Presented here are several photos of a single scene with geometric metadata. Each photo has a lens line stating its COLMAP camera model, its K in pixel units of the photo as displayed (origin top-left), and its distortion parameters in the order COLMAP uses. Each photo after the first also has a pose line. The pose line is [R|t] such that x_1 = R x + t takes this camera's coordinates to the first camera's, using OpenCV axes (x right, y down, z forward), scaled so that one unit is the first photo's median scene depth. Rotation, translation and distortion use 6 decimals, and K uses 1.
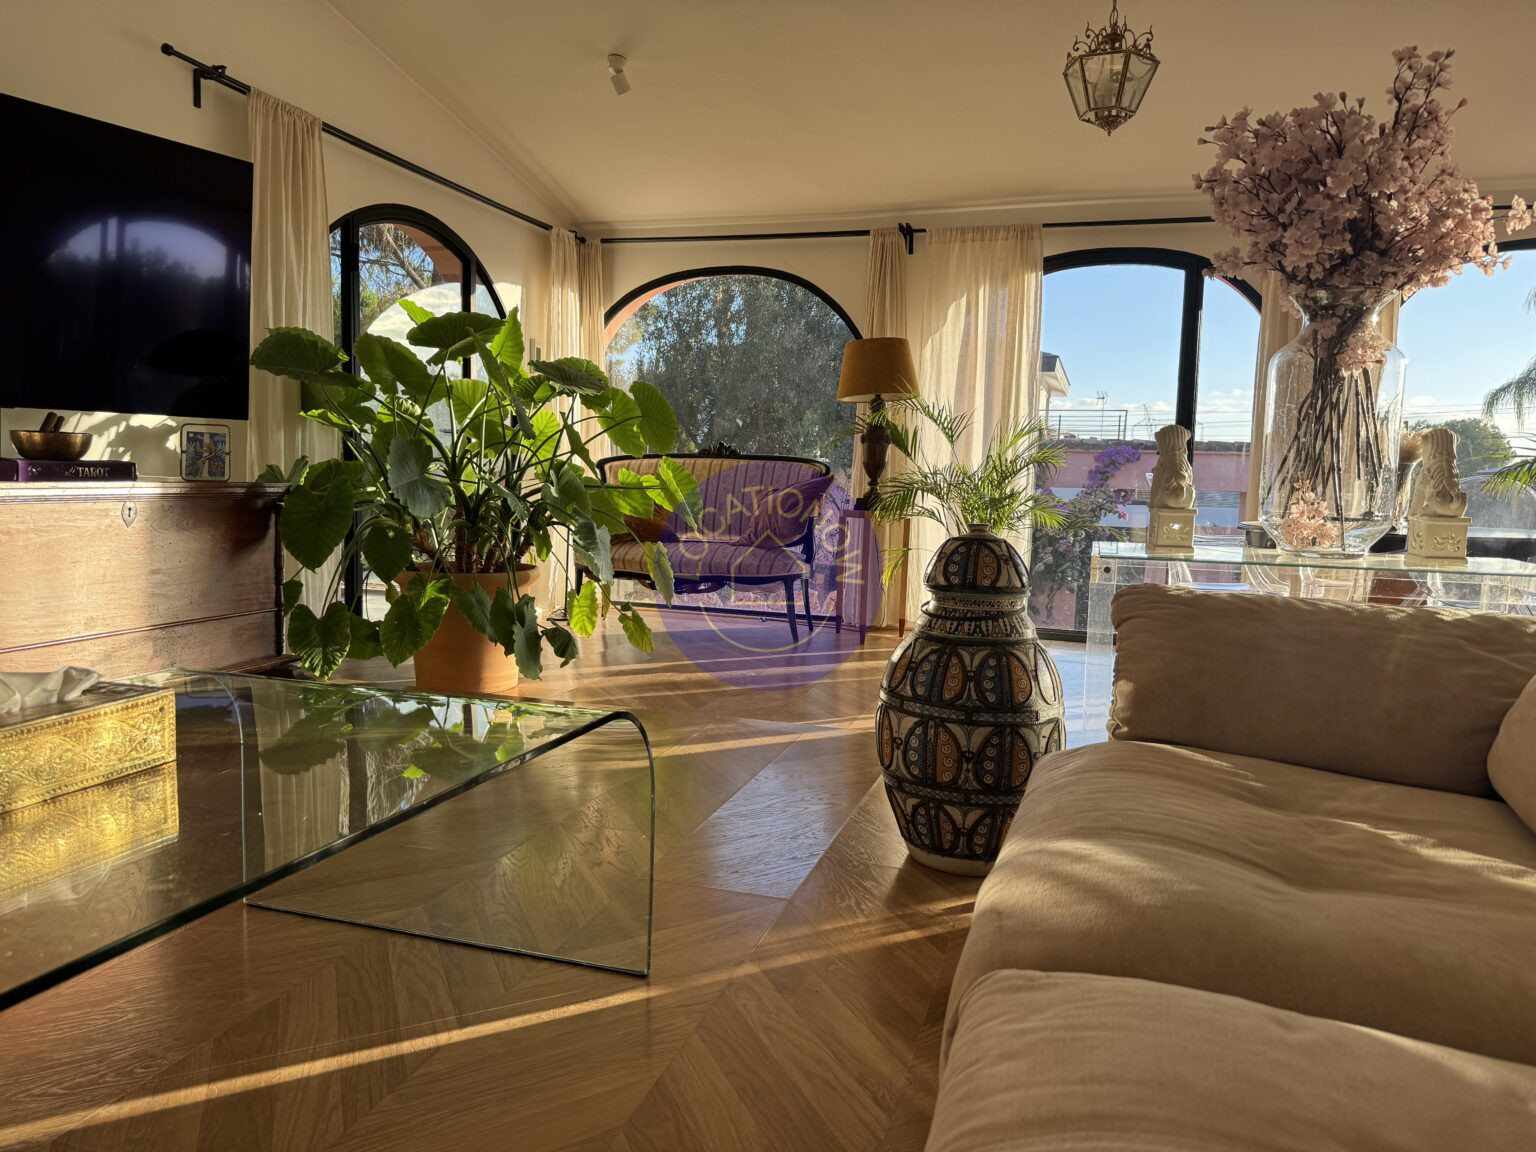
lens RADIAL K [[1074.0, 0, 768.1], [0, 1074.0, 582.7], [0, 0, 1]] dist [0.075226, -0.104863]
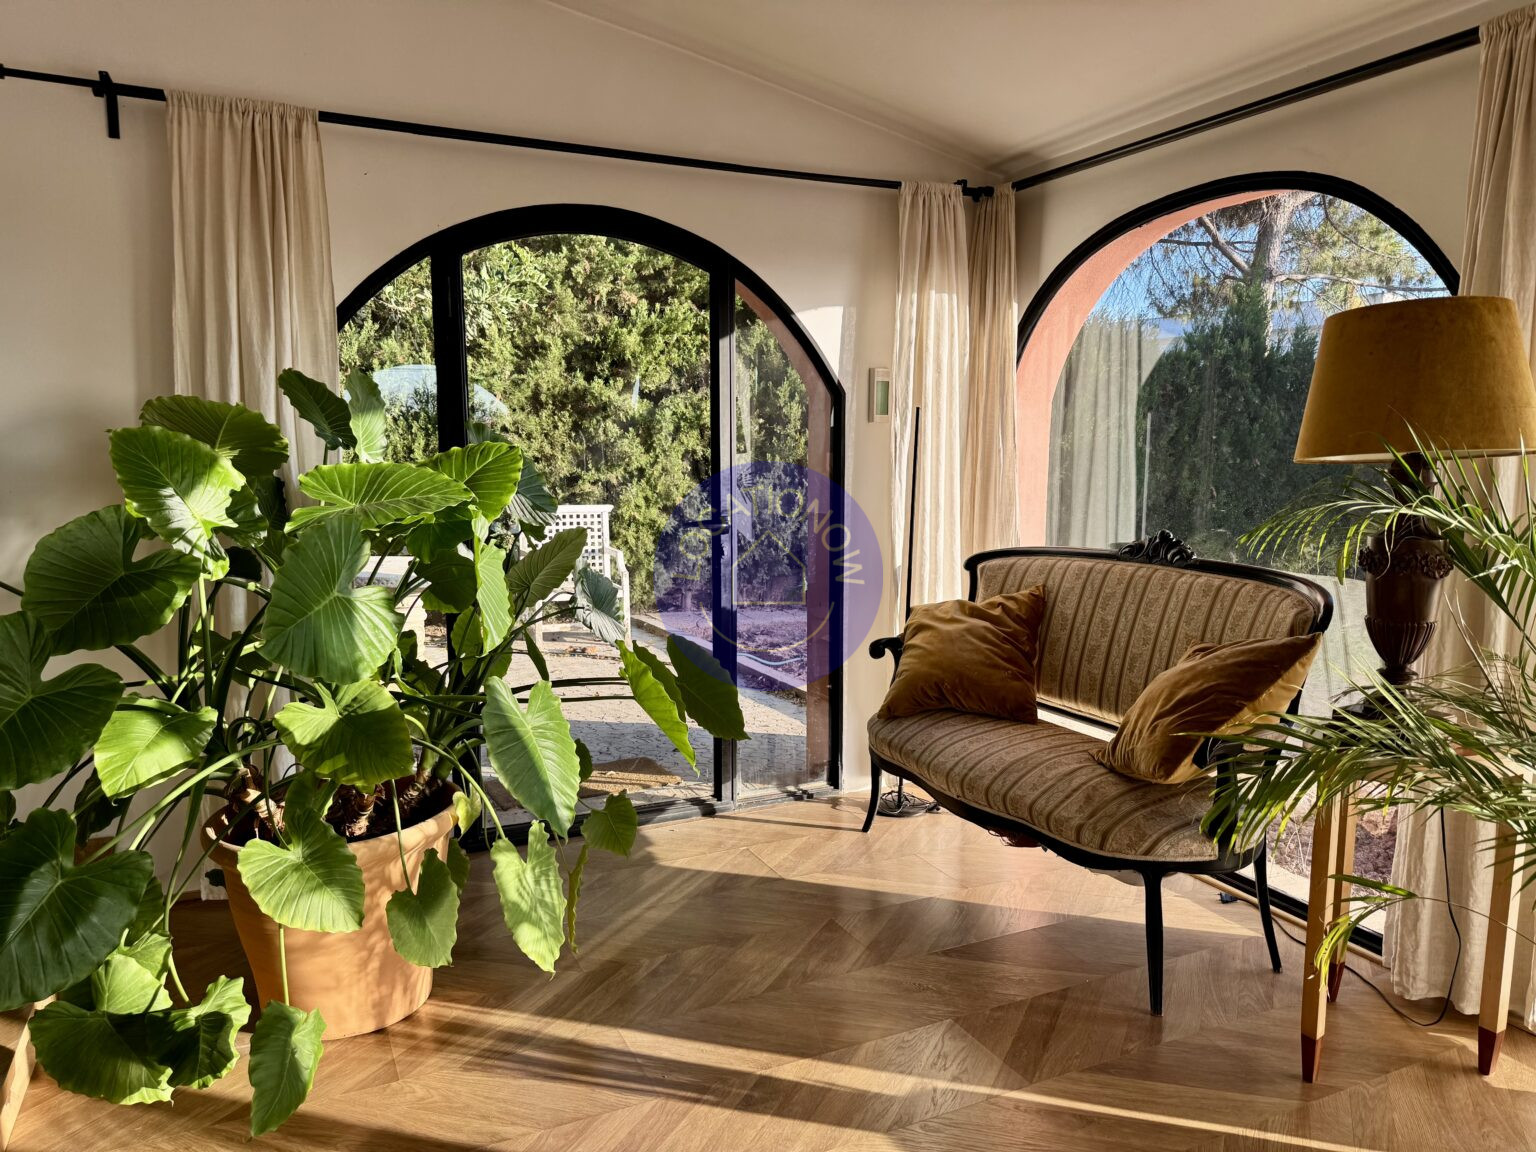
lens RADIAL K [[1074.0, 0, 797.6], [0, 1074.0, 574.9], [0, 0, 1]] dist [0.075226, -0.104863]
pose [[0.691080, 0.058092, -0.720440, 0.228283], [-0.052498, 0.998166, 0.030128, -0.127348], [0.720869, 0.017000, 0.692863, 0.561657]]
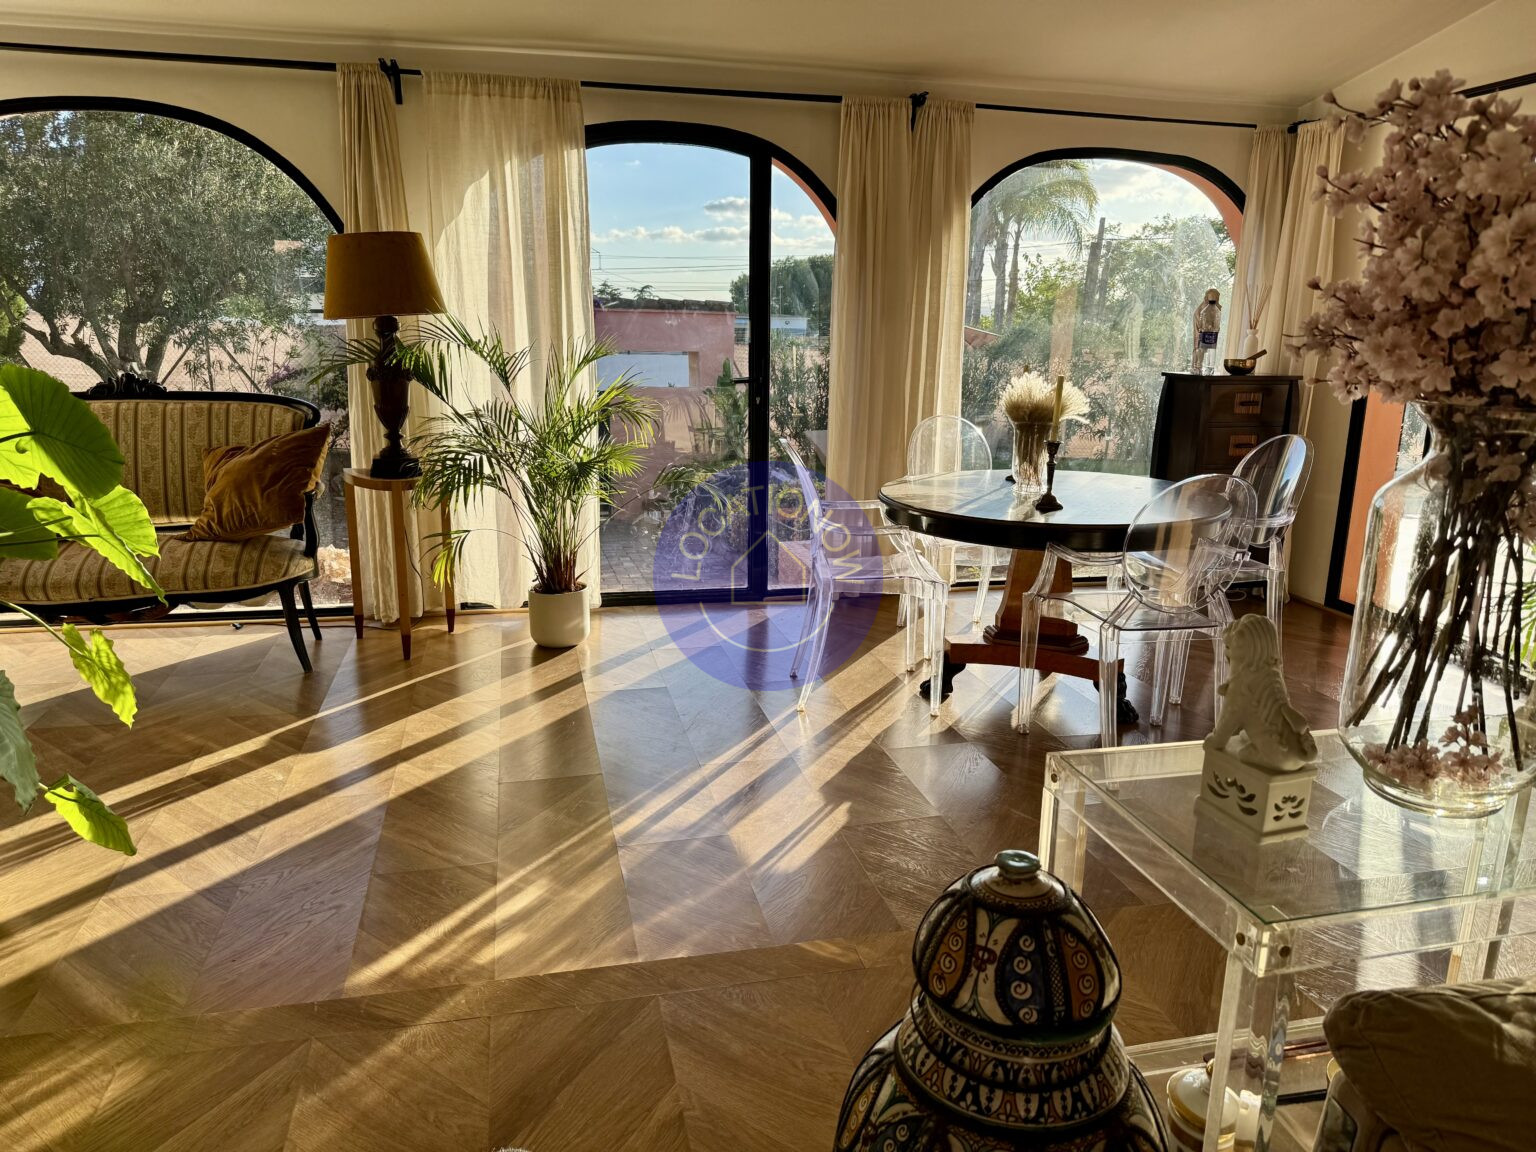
lens RADIAL K [[1074.0, 0, 766.5], [0, 1074.0, 561.5], [0, 0, 1]] dist [0.075226, -0.104863]
pose [[0.862959, -0.130150, 0.488225, -0.051481], [0.062109, 0.986252, 0.153134, -0.103618], [-0.501443, -0.101825, 0.859178, 0.235516]]
